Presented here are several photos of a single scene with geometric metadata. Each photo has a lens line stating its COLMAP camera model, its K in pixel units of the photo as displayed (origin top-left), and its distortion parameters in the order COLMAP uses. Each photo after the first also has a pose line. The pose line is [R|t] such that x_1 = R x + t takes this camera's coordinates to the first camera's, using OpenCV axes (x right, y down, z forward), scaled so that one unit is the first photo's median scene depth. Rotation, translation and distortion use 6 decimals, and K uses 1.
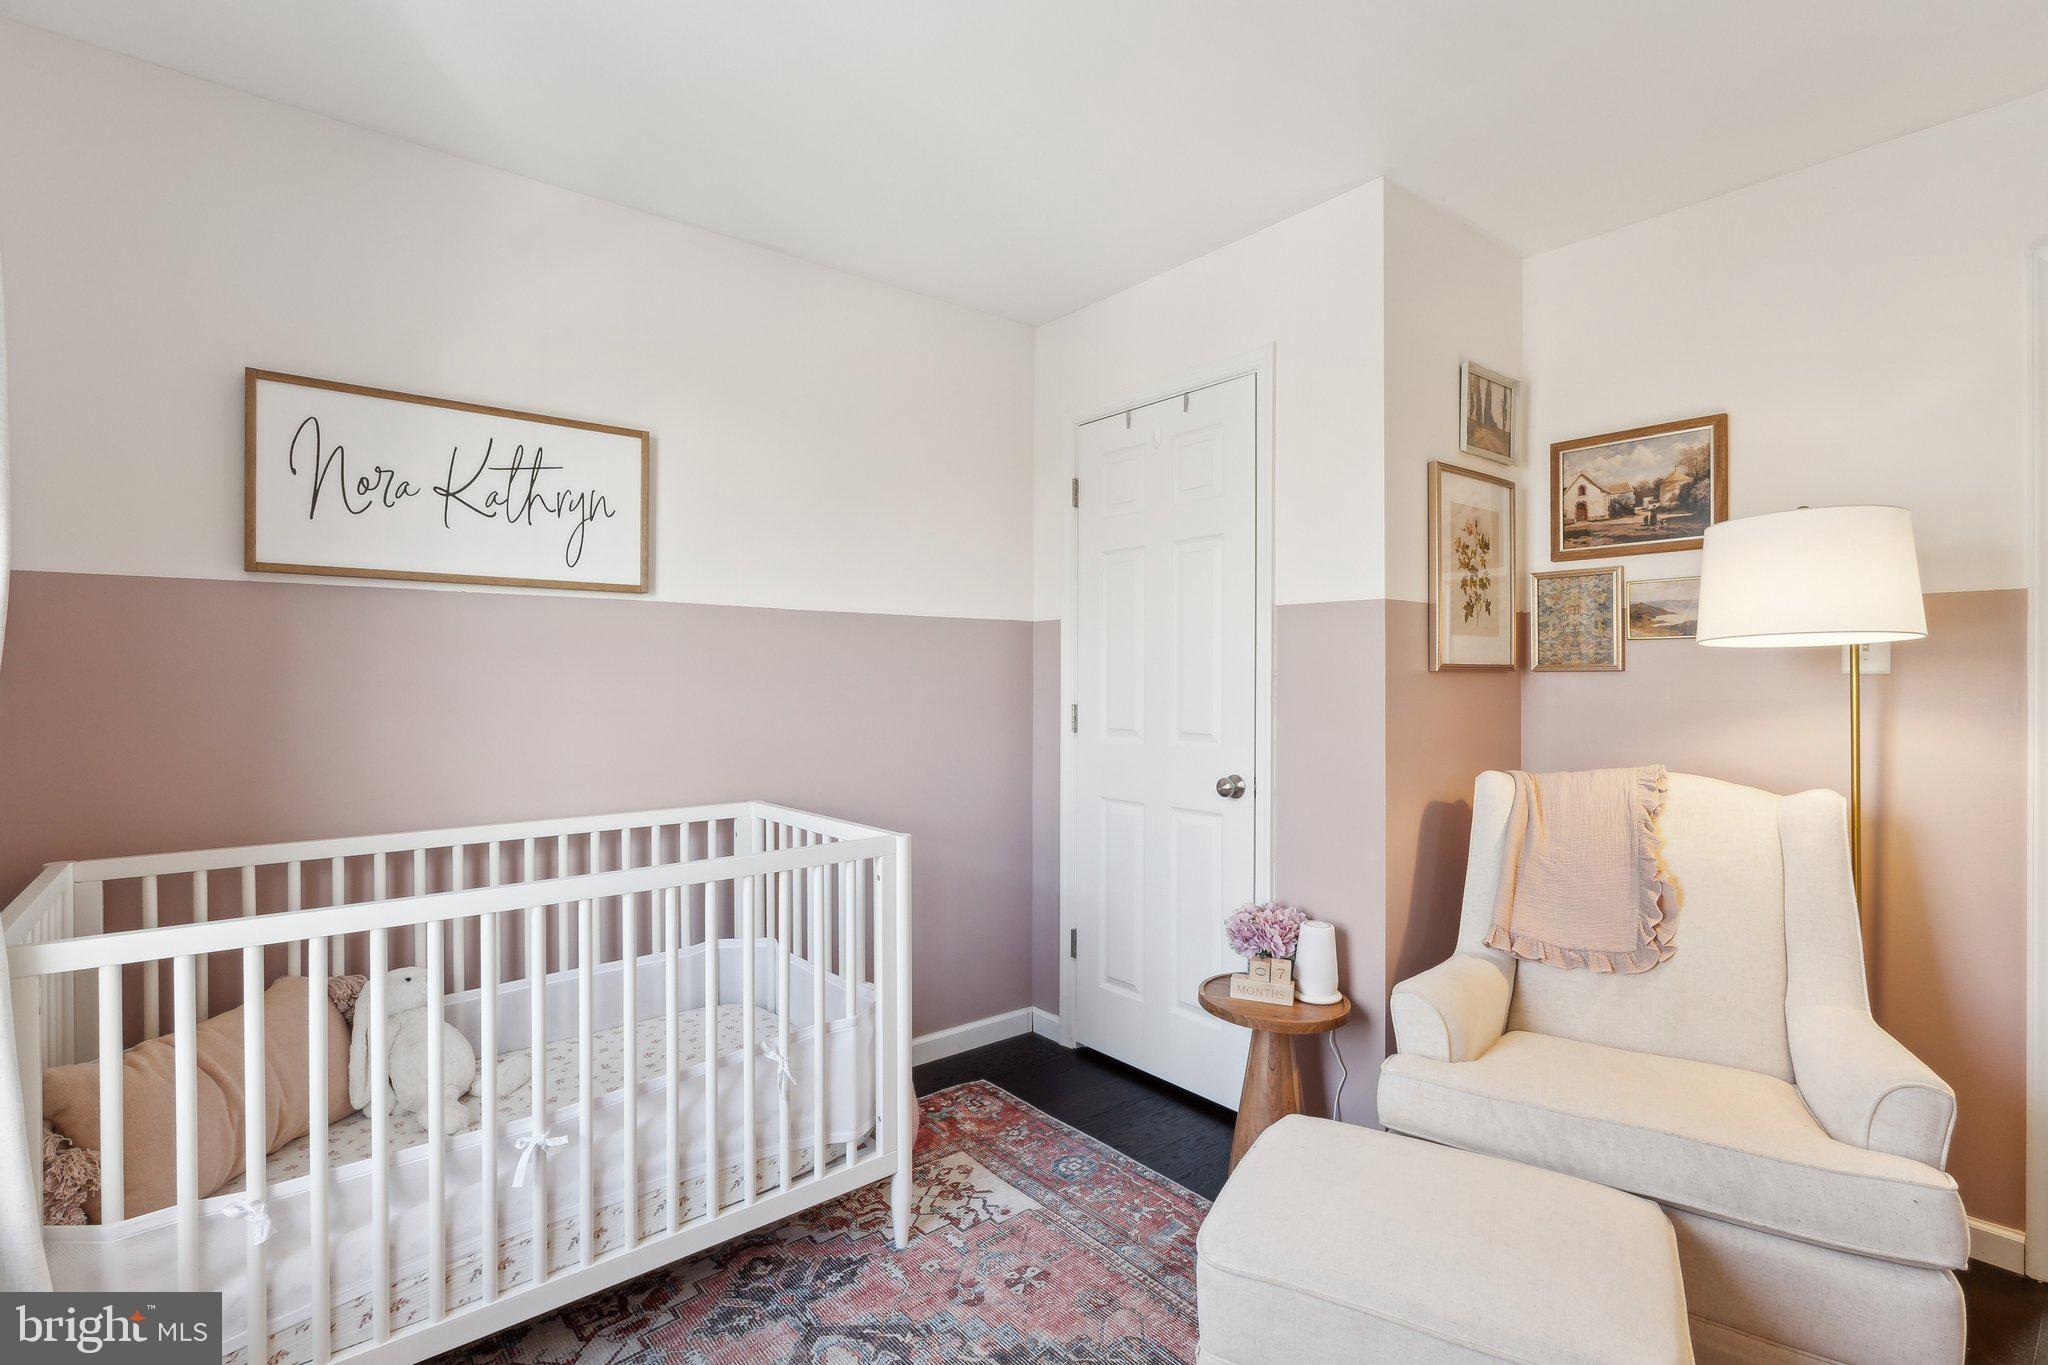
lens RADIAL K [[945.4, 0, 1024.0], [0, 945.4, 682.5], [0, 0, 1]] dist [-0.000544, -0.000175]
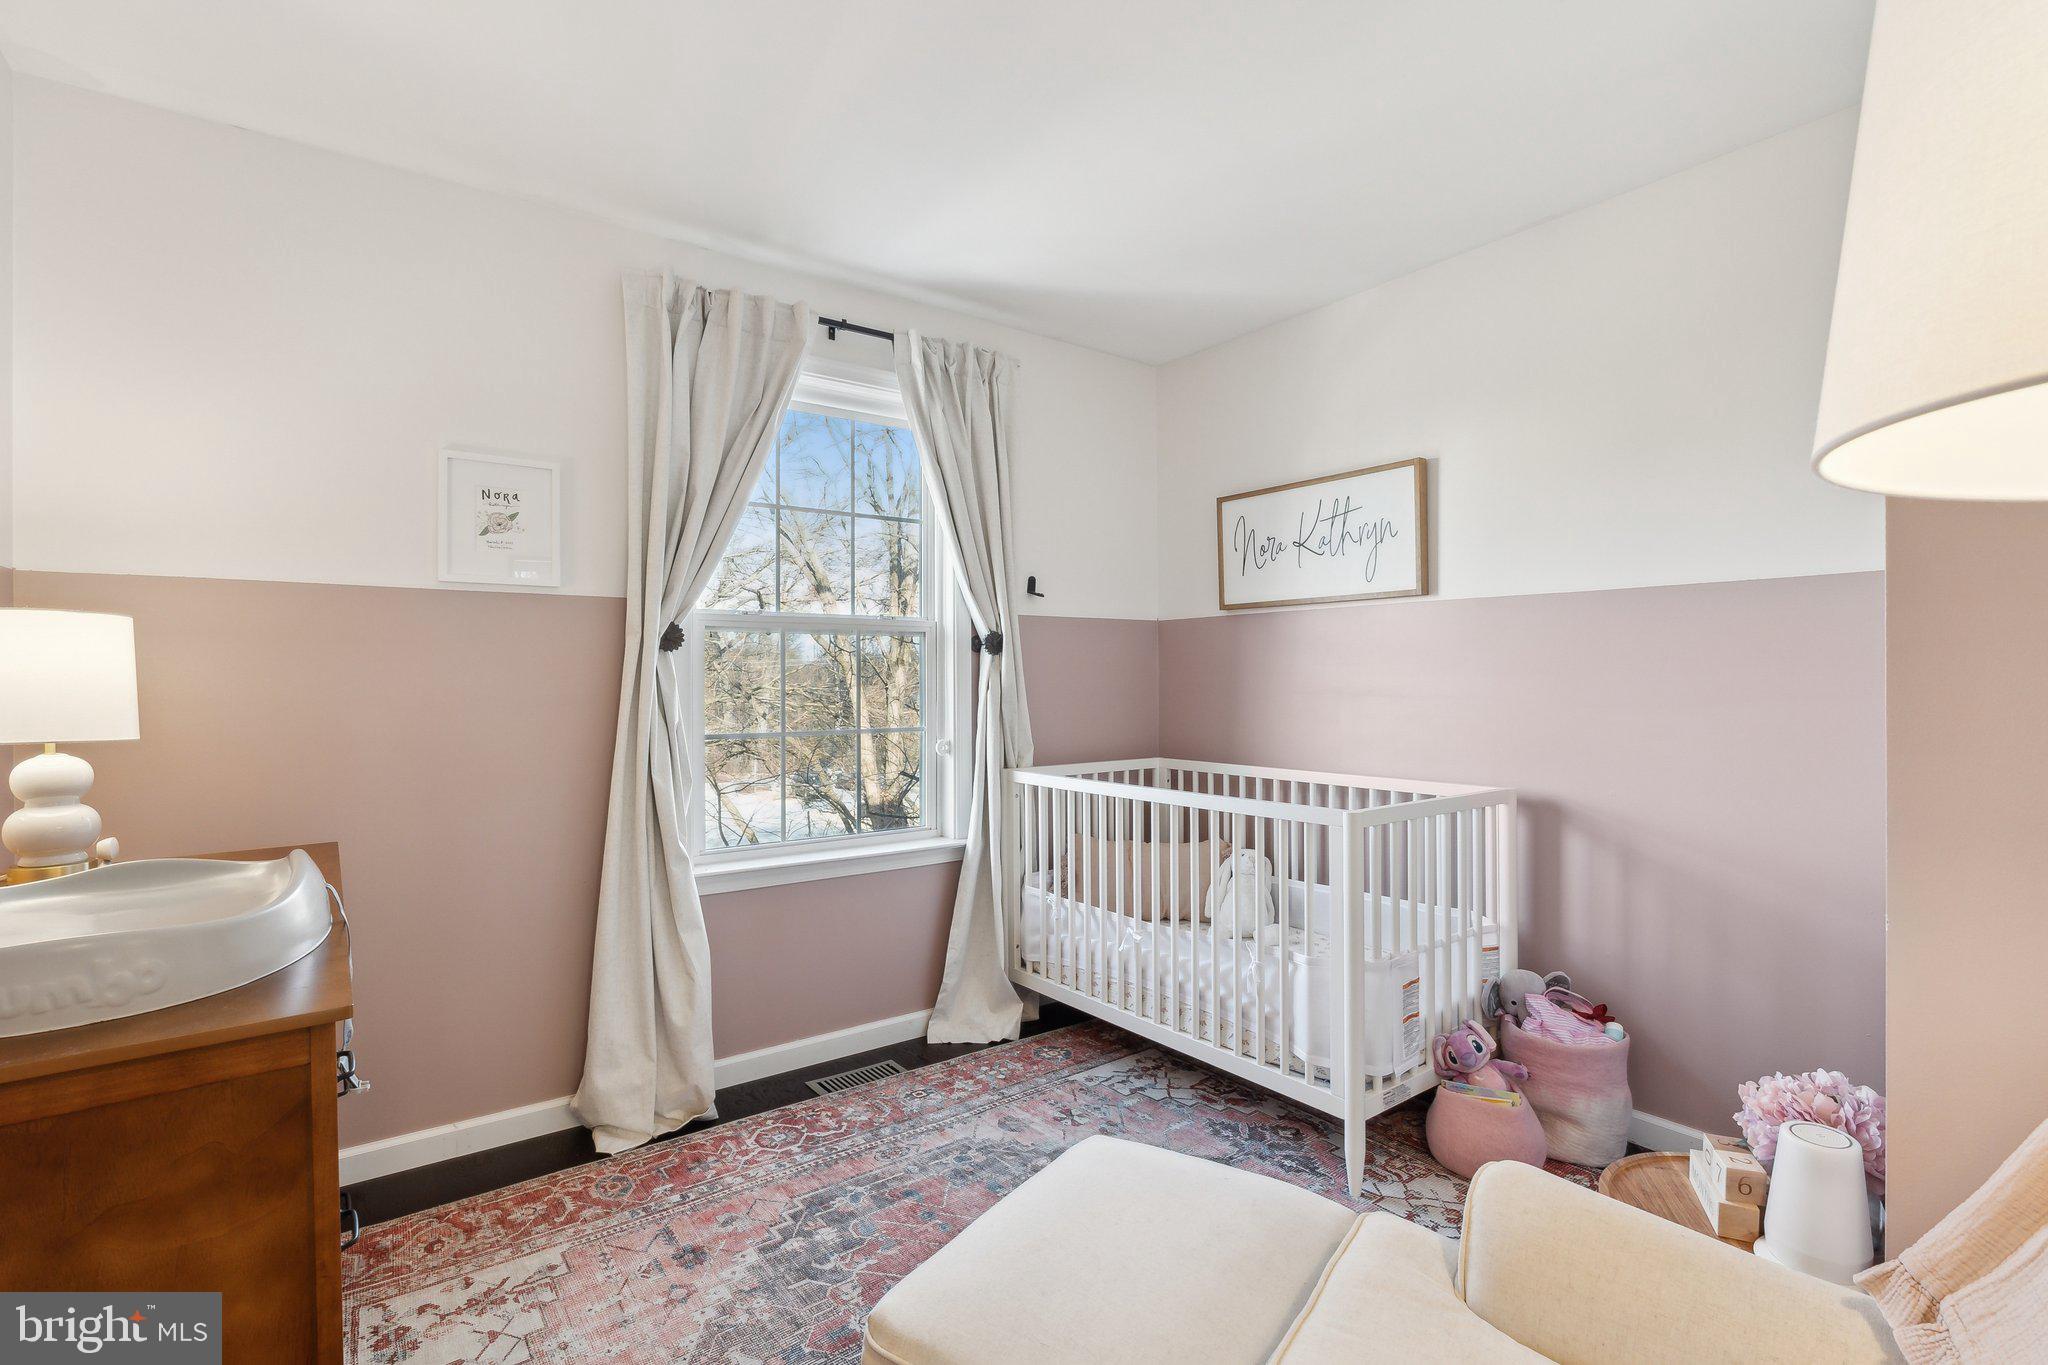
lens RADIAL K [[958.4, 0, 1023.7], [0, 958.4, 664.0], [0, 0, 1]] dist [0.000010, 0.000010]
pose [[-0.051334, -0.016329, -0.998548, 0.974003], [-0.007080, 0.999847, -0.015986, 0.017340], [0.998656, 0.006249, -0.051441, 0.676343]]
